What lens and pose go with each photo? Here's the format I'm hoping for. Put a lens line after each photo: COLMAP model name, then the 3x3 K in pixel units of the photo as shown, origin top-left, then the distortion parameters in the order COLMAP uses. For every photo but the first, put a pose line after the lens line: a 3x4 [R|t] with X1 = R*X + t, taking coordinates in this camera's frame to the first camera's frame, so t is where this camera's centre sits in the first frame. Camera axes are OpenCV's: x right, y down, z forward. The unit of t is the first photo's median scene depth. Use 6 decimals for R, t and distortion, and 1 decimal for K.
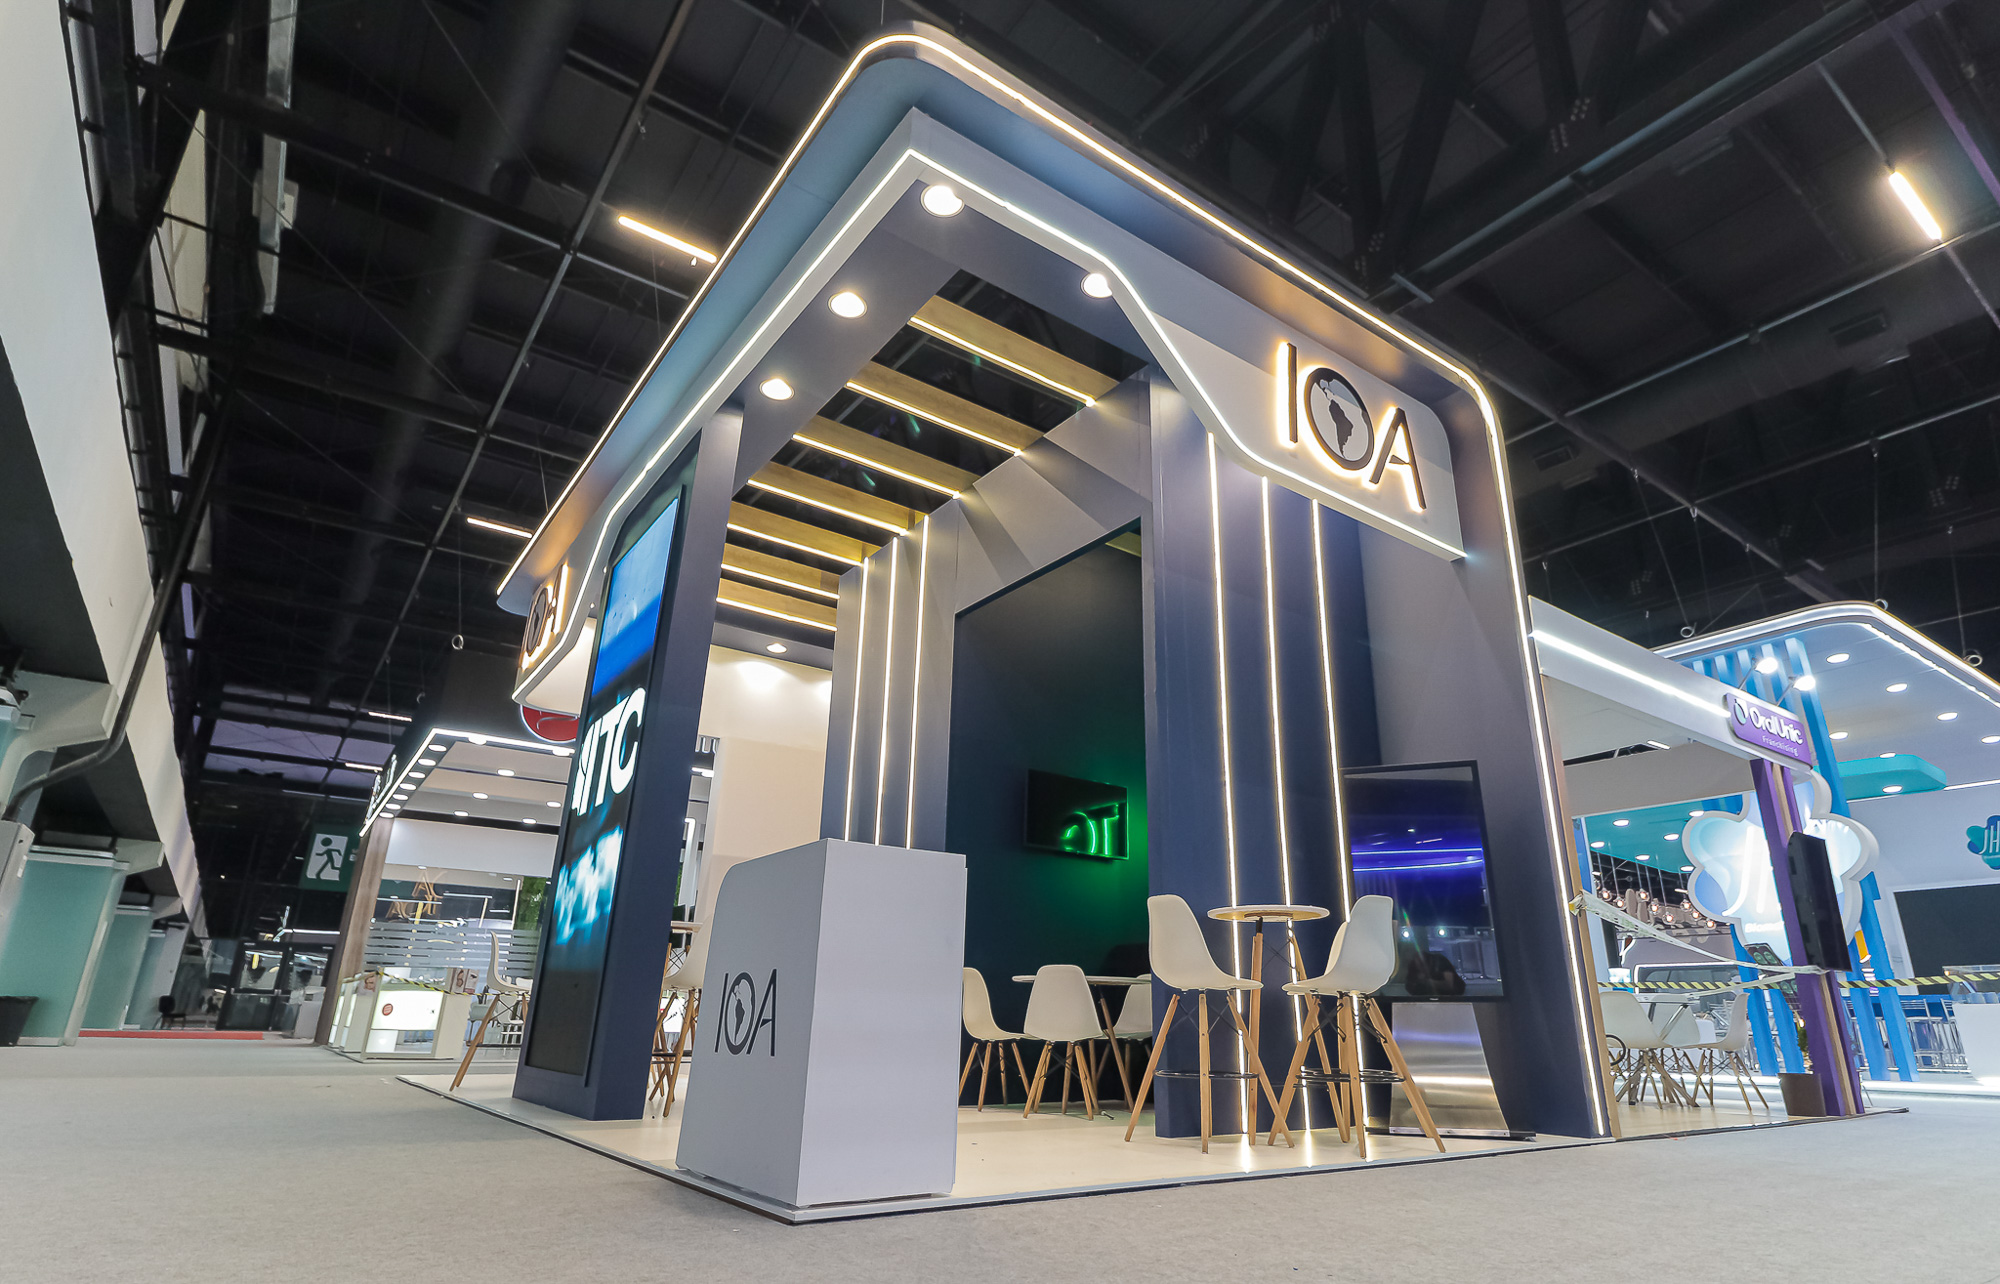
lens RADIAL K [[1050.6, 0, 1010.8], [0, 1050.6, 646.9], [0, 0, 1]] dist [0.002090, -0.000967]
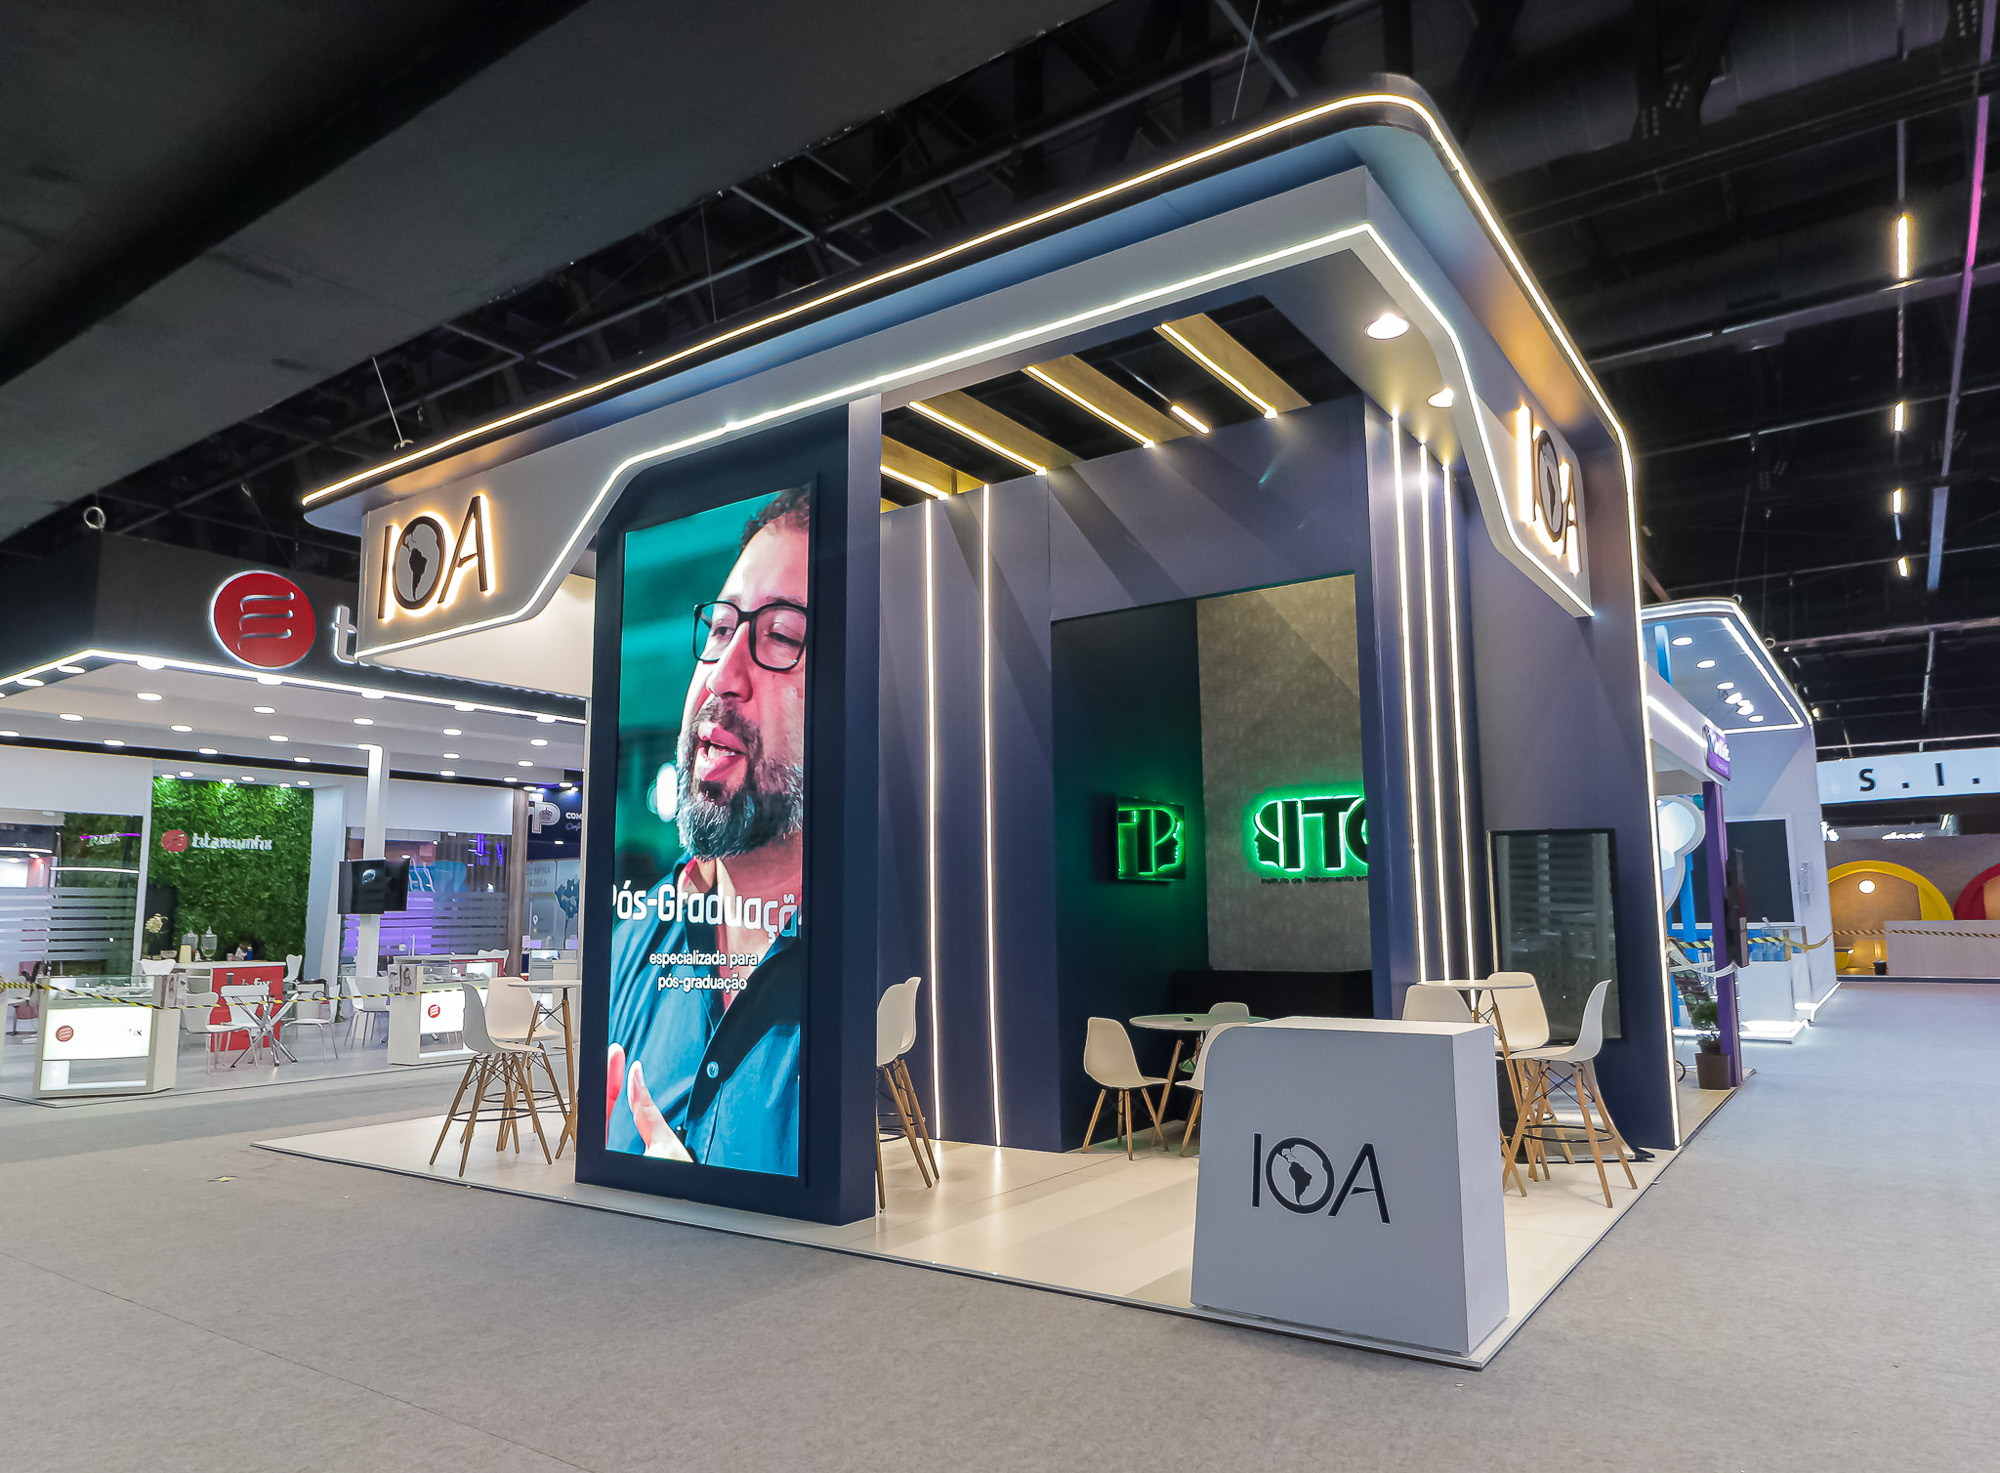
lens RADIAL K [[1298.5, 0, 1002.7], [0, 1298.5, 754.5], [0, 0, 1]] dist [0.009470, -0.005202]
pose [[0.944017, 0.011809, 0.329686, -0.431688], [-0.083860, 0.975122, 0.205193, -0.136337], [-0.319061, -0.221353, 0.921522, -0.009076]]
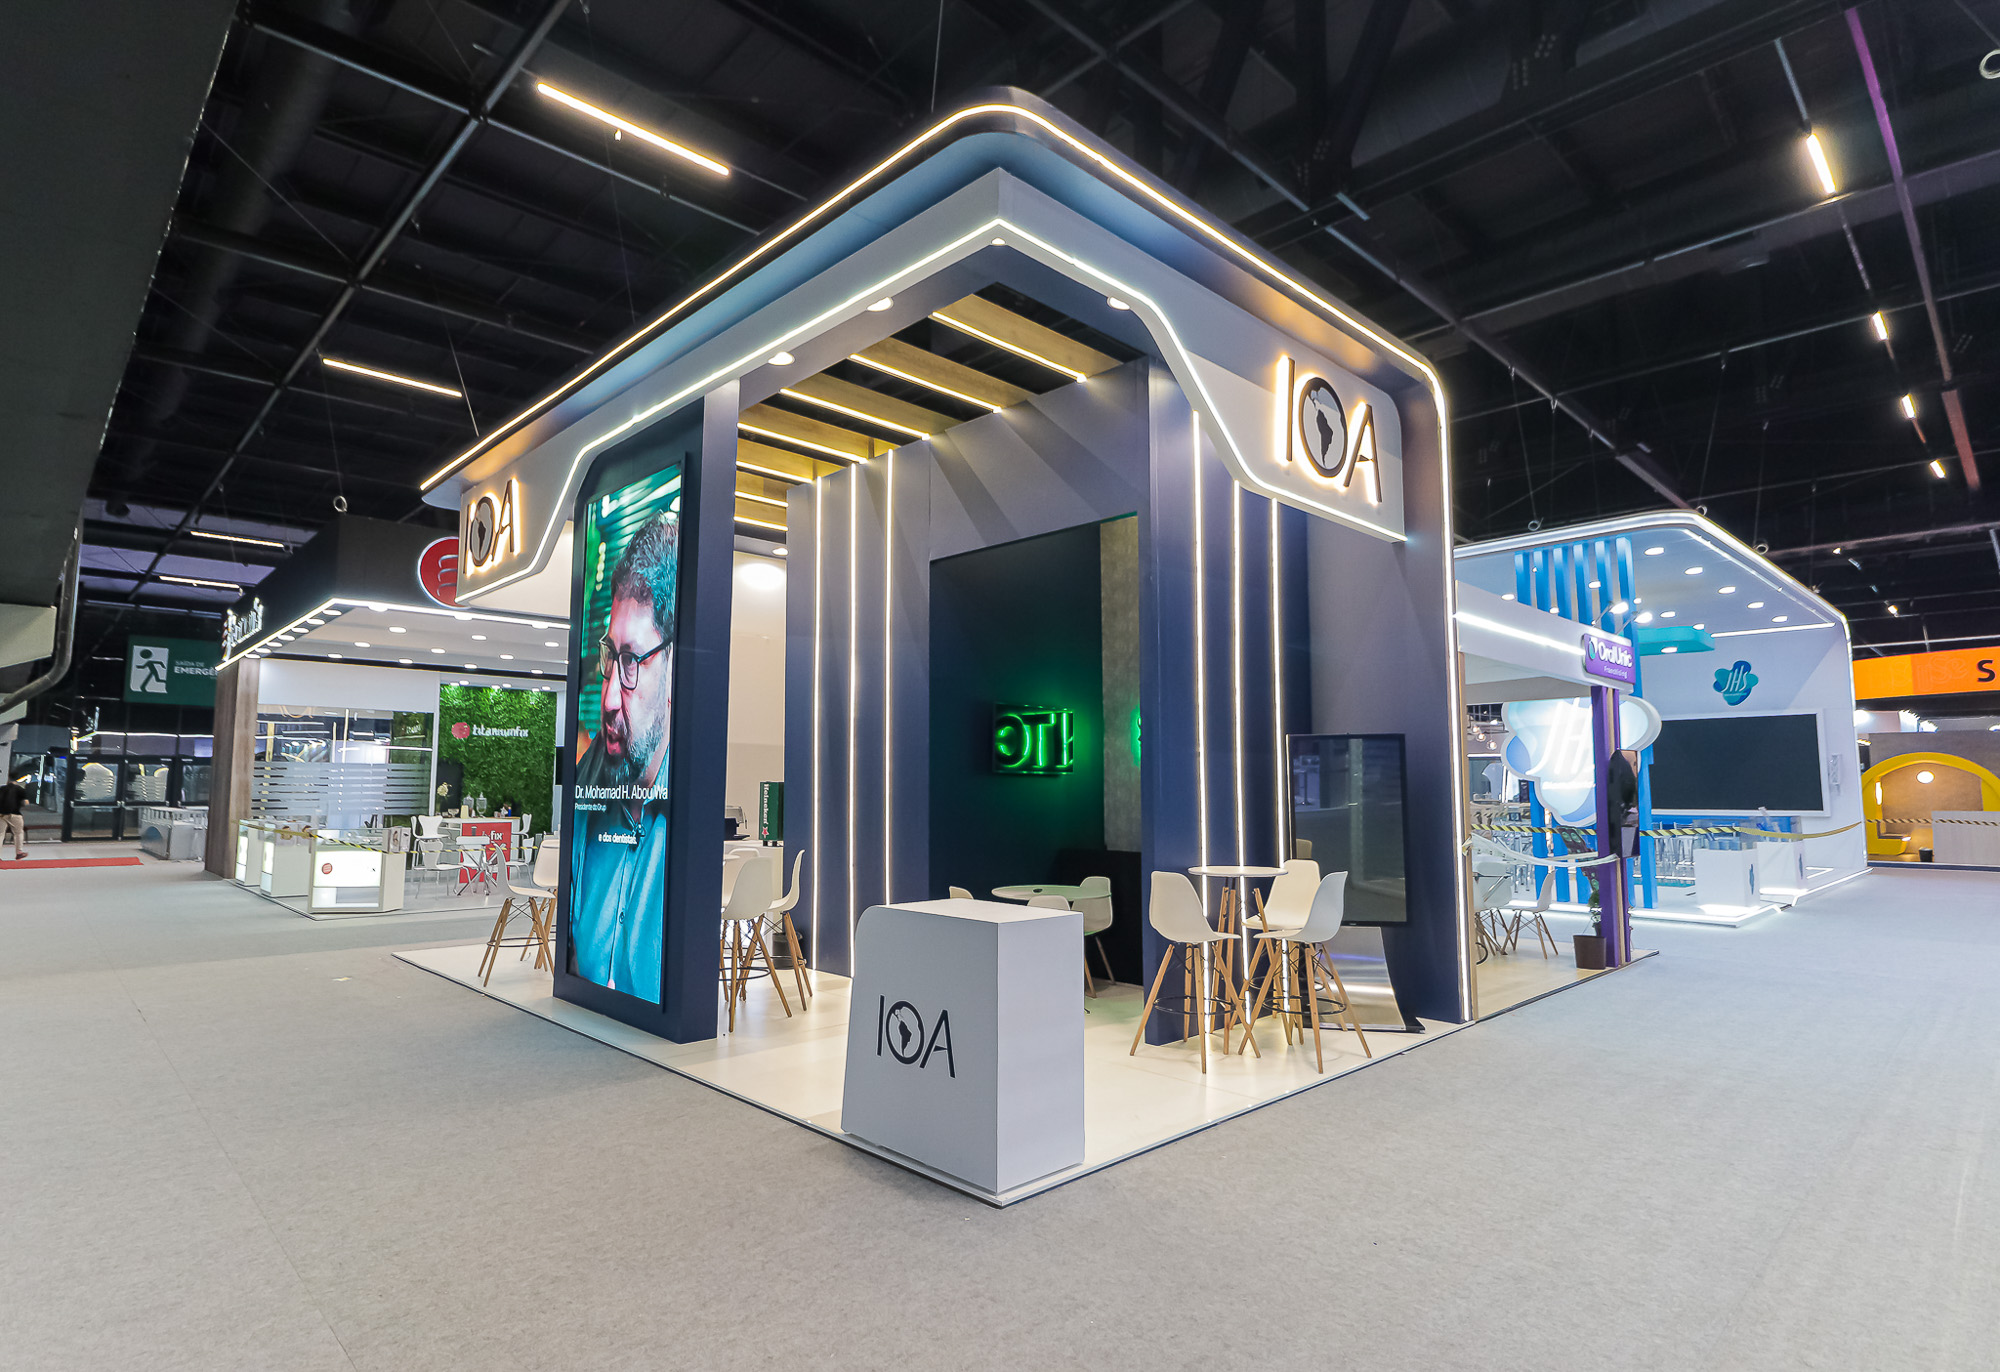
lens RADIAL K [[1048.5, 0, 946.8], [0, 1048.5, 692.4], [0, 0, 1]] dist [0.009511, -0.010457]
pose [[0.993091, -0.004251, 0.117266, -0.155318], [-0.025474, 0.967702, 0.250808, -0.163033], [-0.114545, -0.252063, 0.960908, -0.054993]]
